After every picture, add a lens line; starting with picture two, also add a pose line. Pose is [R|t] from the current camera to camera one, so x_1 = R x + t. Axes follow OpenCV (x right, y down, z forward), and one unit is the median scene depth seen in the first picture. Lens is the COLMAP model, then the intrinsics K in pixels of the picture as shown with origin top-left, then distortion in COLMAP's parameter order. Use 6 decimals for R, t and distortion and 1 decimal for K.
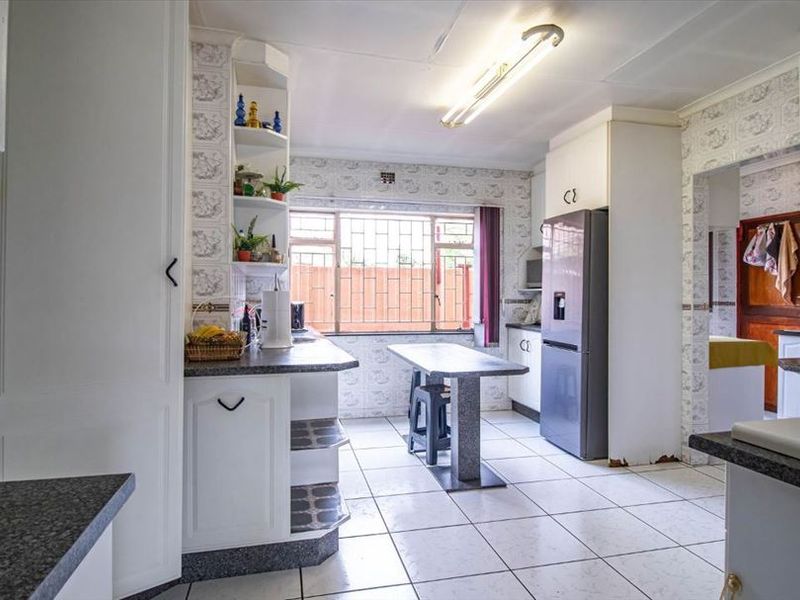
lens RADIAL K [[488.5, 0, 399.3], [0, 488.5, 298.9], [0, 0, 1]] dist [-0.018599, -0.002666]
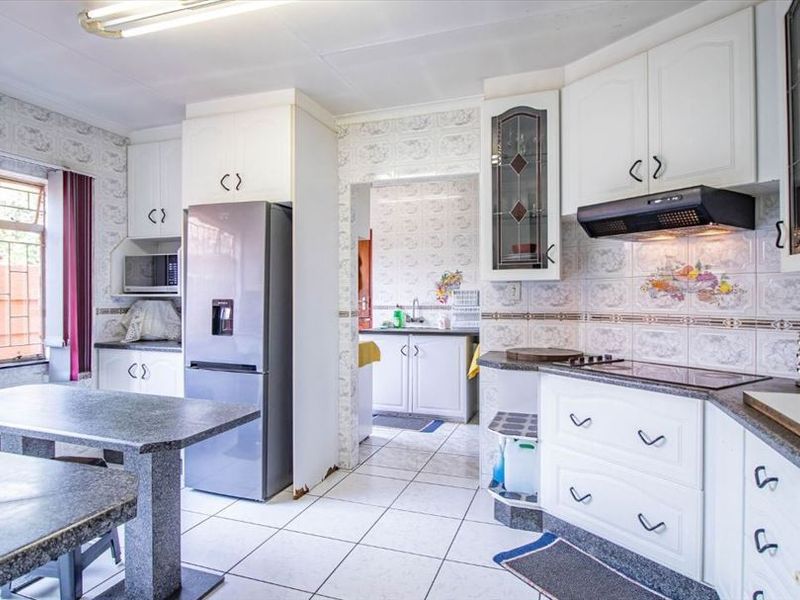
lens RADIAL K [[488.5, 0, 402.2], [0, 488.5, 297.9], [0, 0, 1]] dist [-0.018599, -0.002666]
pose [[0.532828, -0.006672, 0.846197, -0.187924], [0.008571, 0.999960, 0.002487, -0.017164], [-0.846180, 0.005927, 0.532864, 0.335472]]
